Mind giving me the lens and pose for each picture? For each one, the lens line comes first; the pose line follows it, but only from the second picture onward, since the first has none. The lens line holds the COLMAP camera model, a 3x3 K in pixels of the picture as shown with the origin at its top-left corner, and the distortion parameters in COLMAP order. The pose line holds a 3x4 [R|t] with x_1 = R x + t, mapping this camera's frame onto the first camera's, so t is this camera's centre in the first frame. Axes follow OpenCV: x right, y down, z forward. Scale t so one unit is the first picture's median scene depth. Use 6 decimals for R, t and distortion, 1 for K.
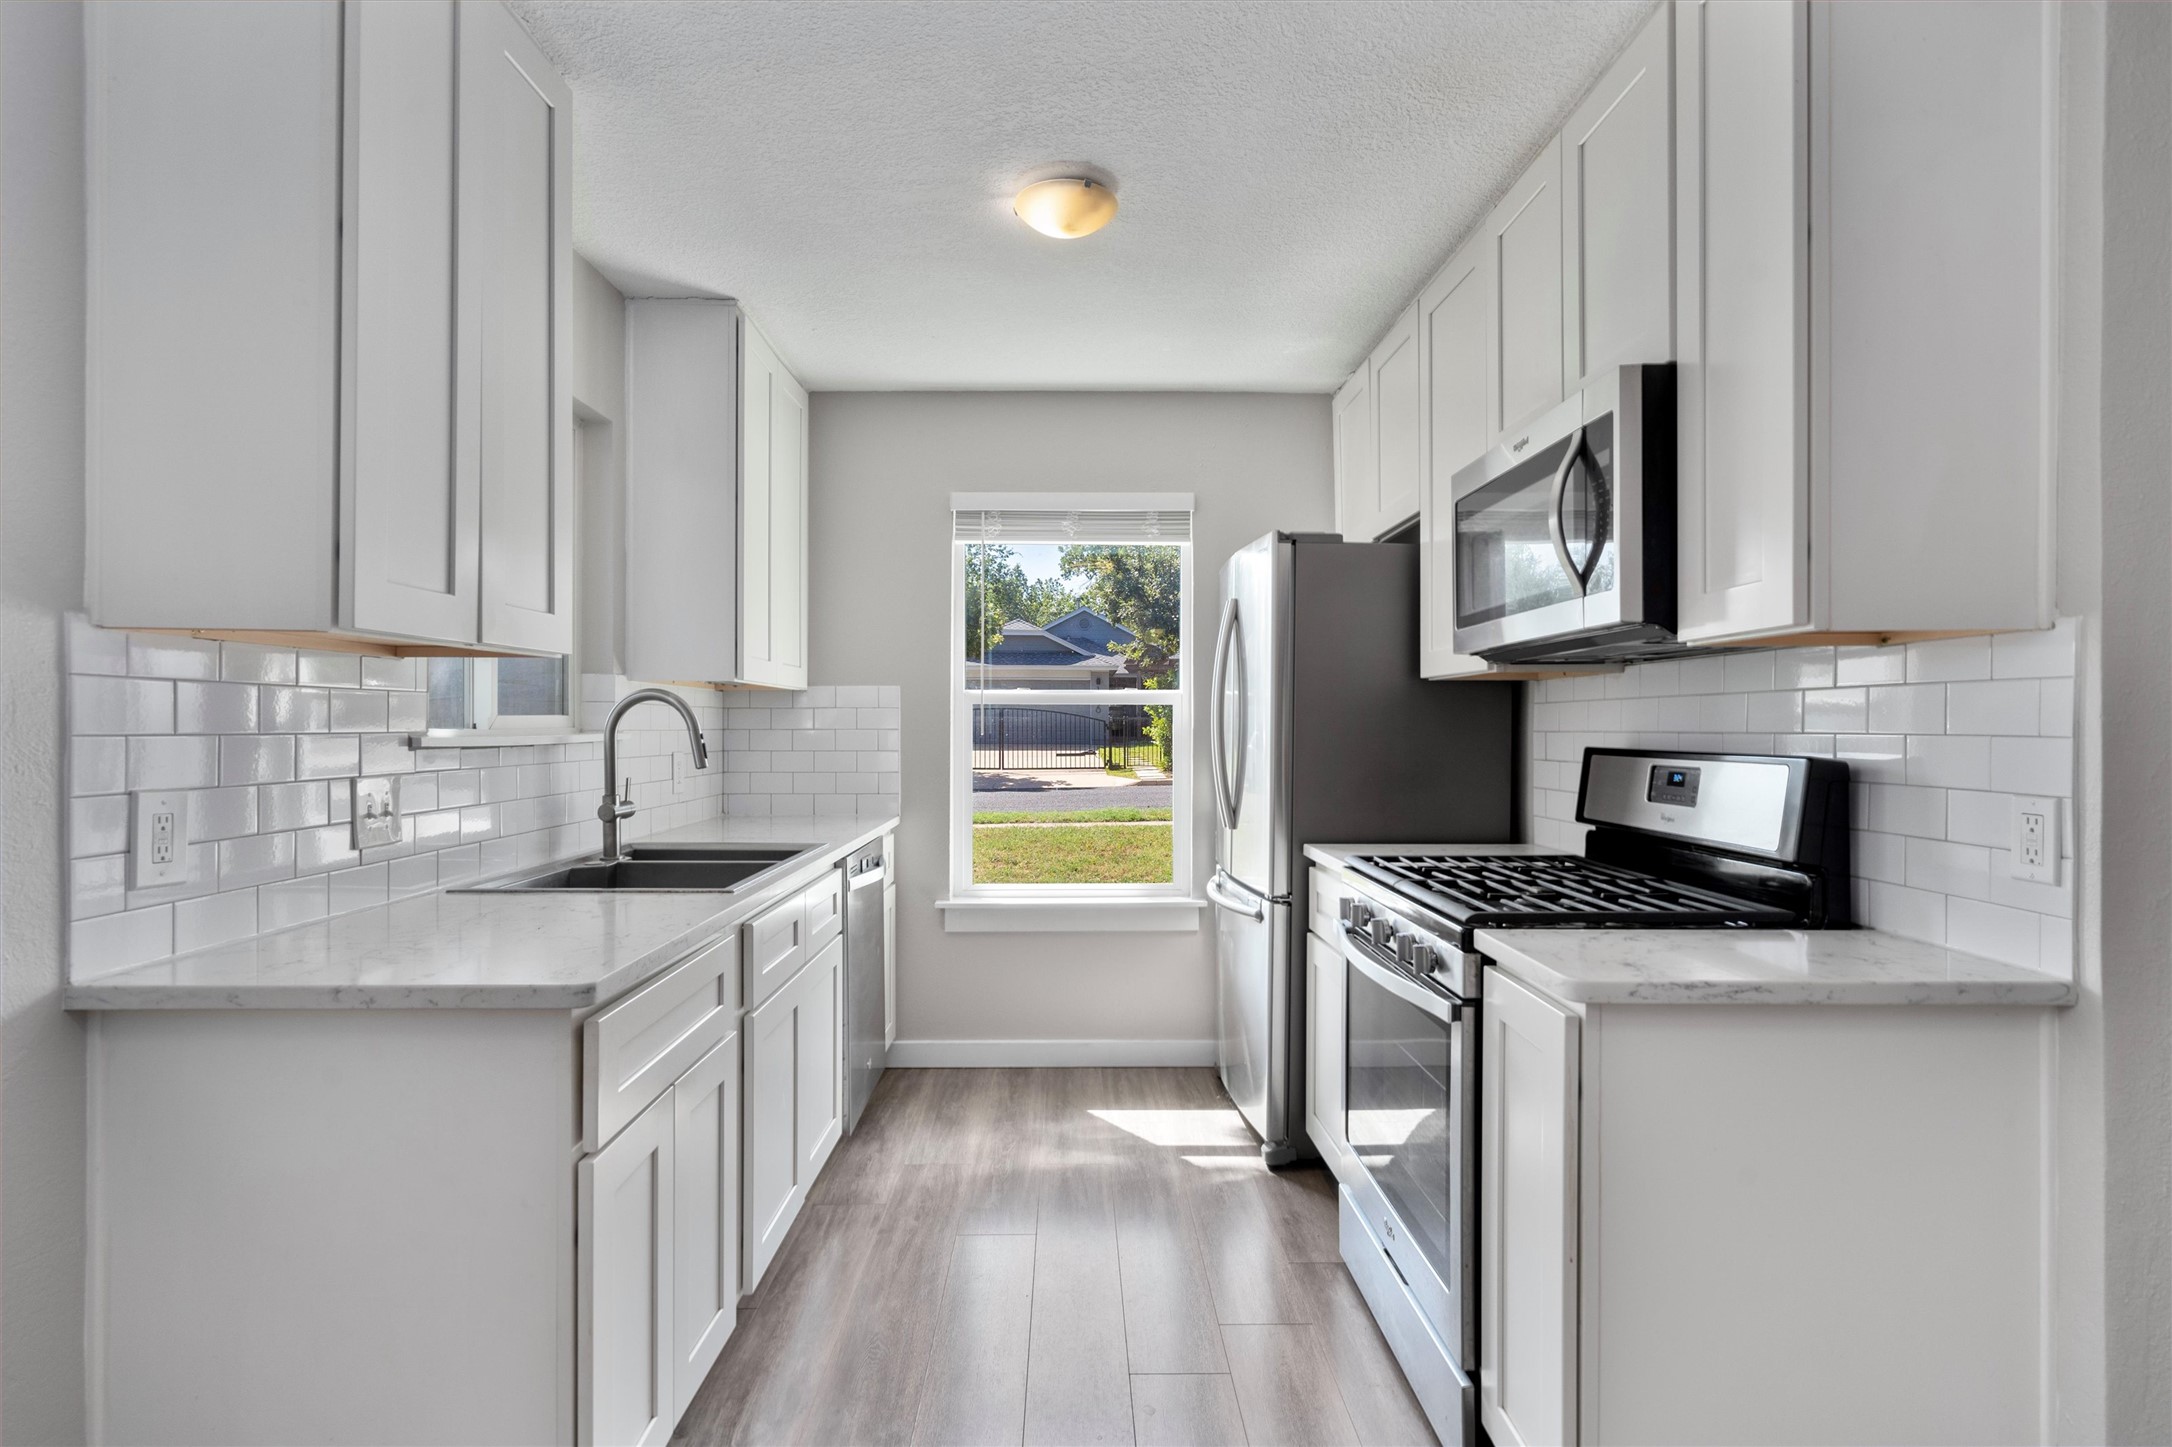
lens RADIAL K [[1051.9, 0, 1084.0], [0, 1051.9, 720.9], [0, 0, 1]] dist [-0.005490, -0.000607]
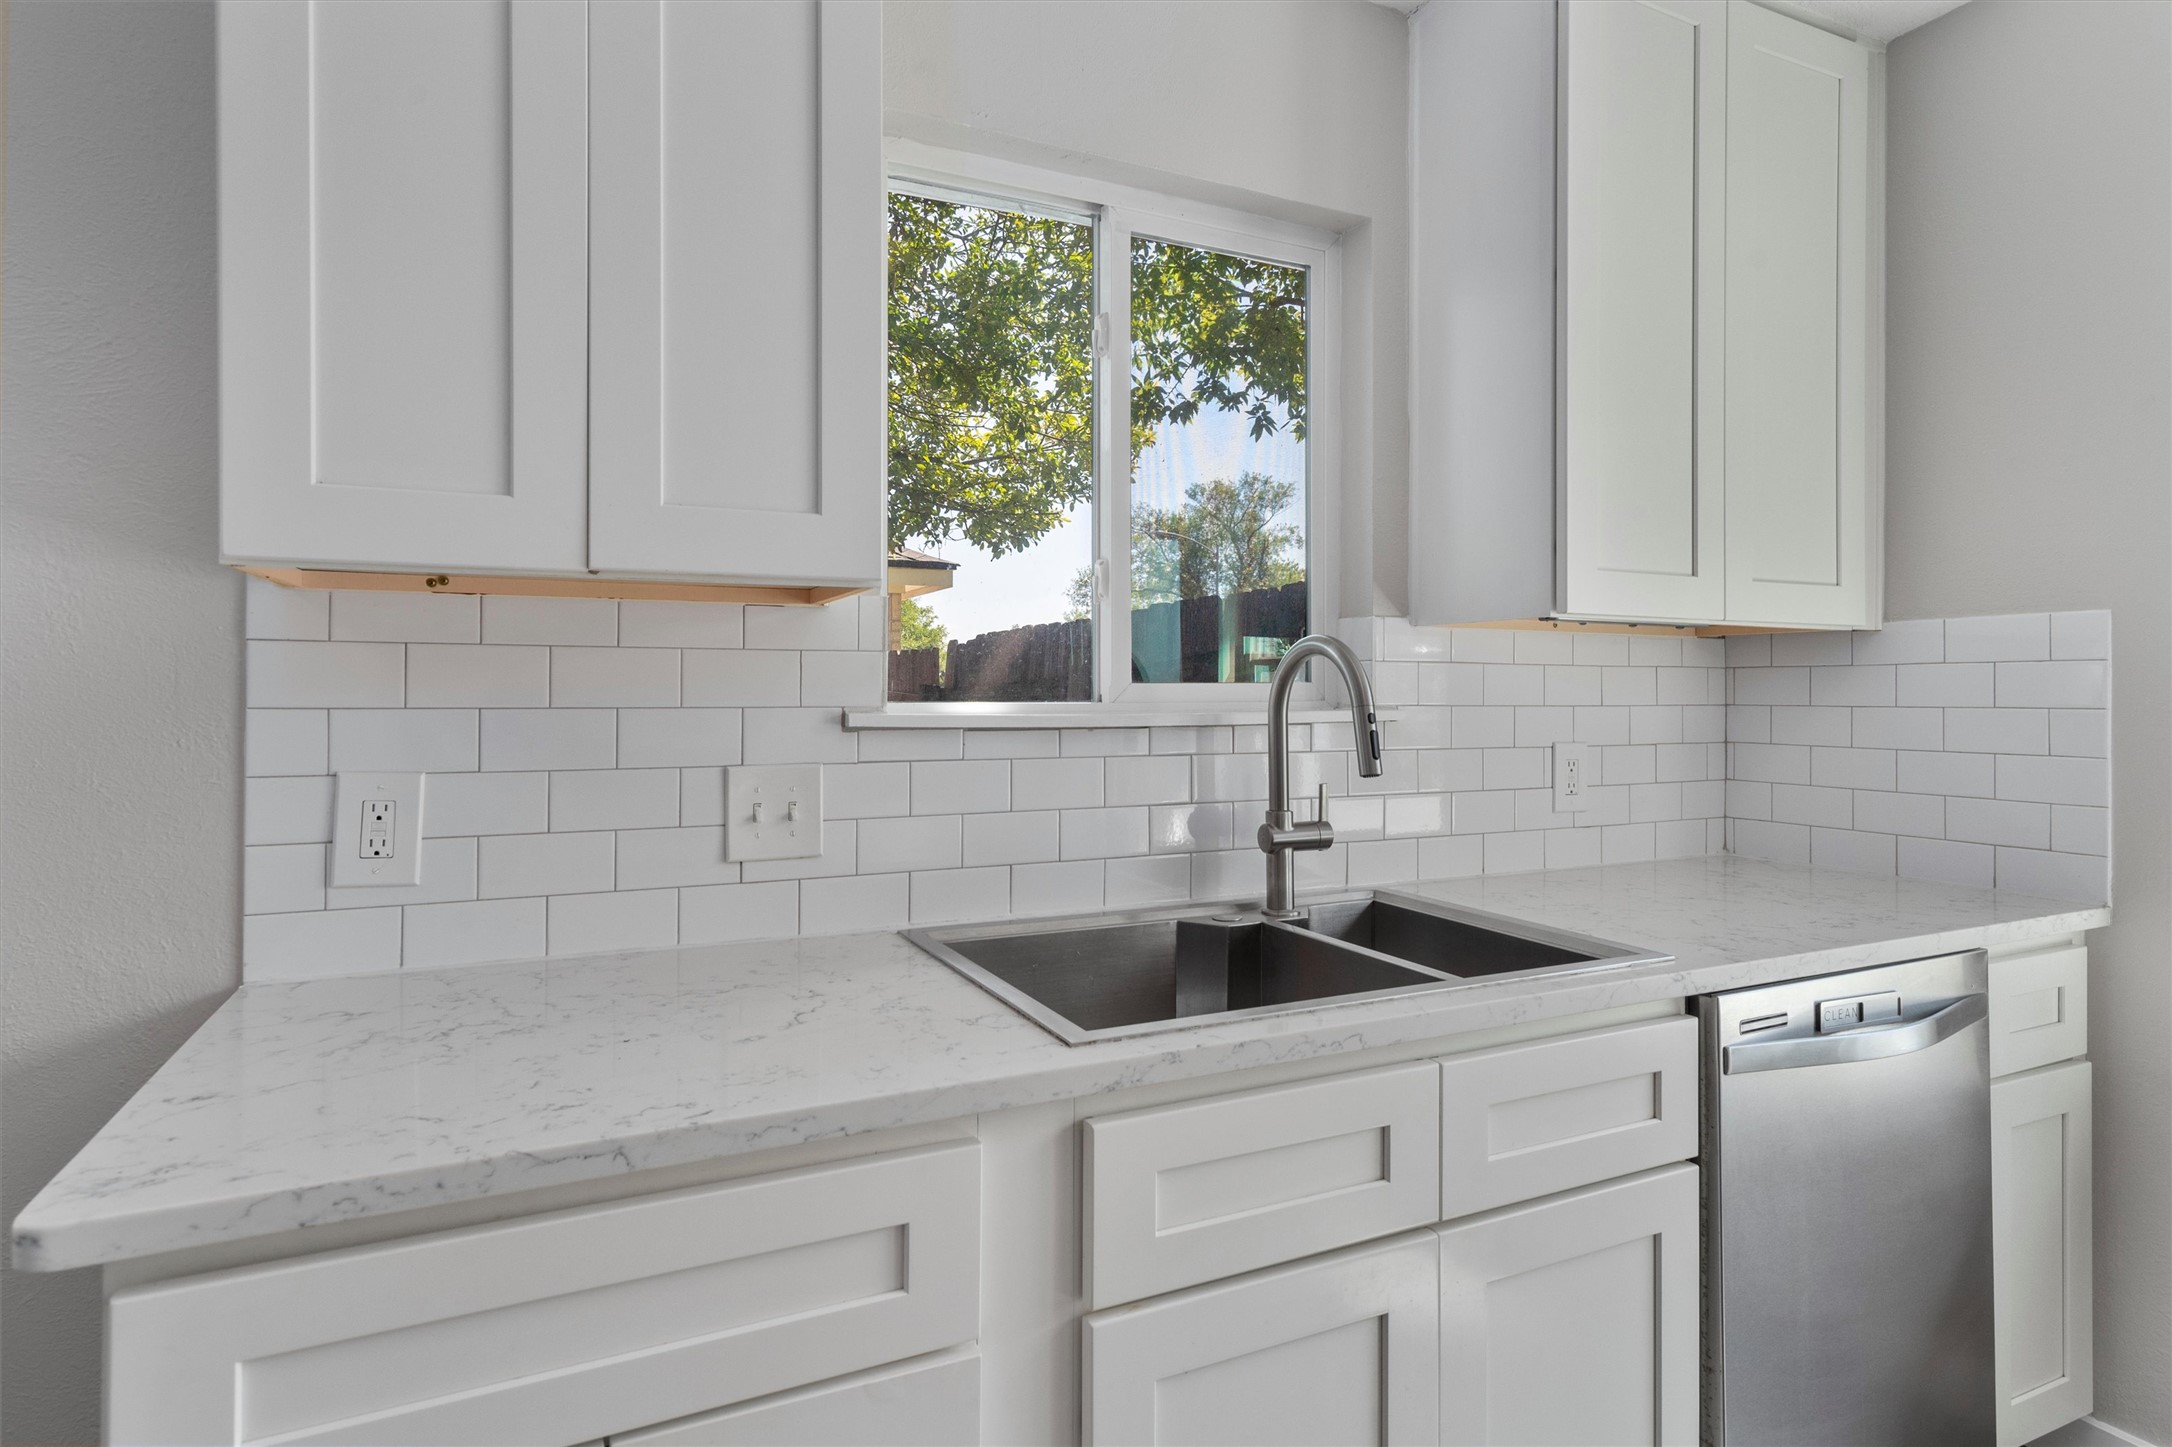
lens RADIAL K [[1145.2, 0, 1084.5], [0, 1145.2, 687.1], [0, 0, 1]] dist [-0.005339, -0.000558]
pose [[0.419275, -0.008669, -0.907818, 0.110579], [0.003530, 0.999962, -0.007919, 0.003183], [0.907853, 0.000115, 0.419290, 0.619456]]
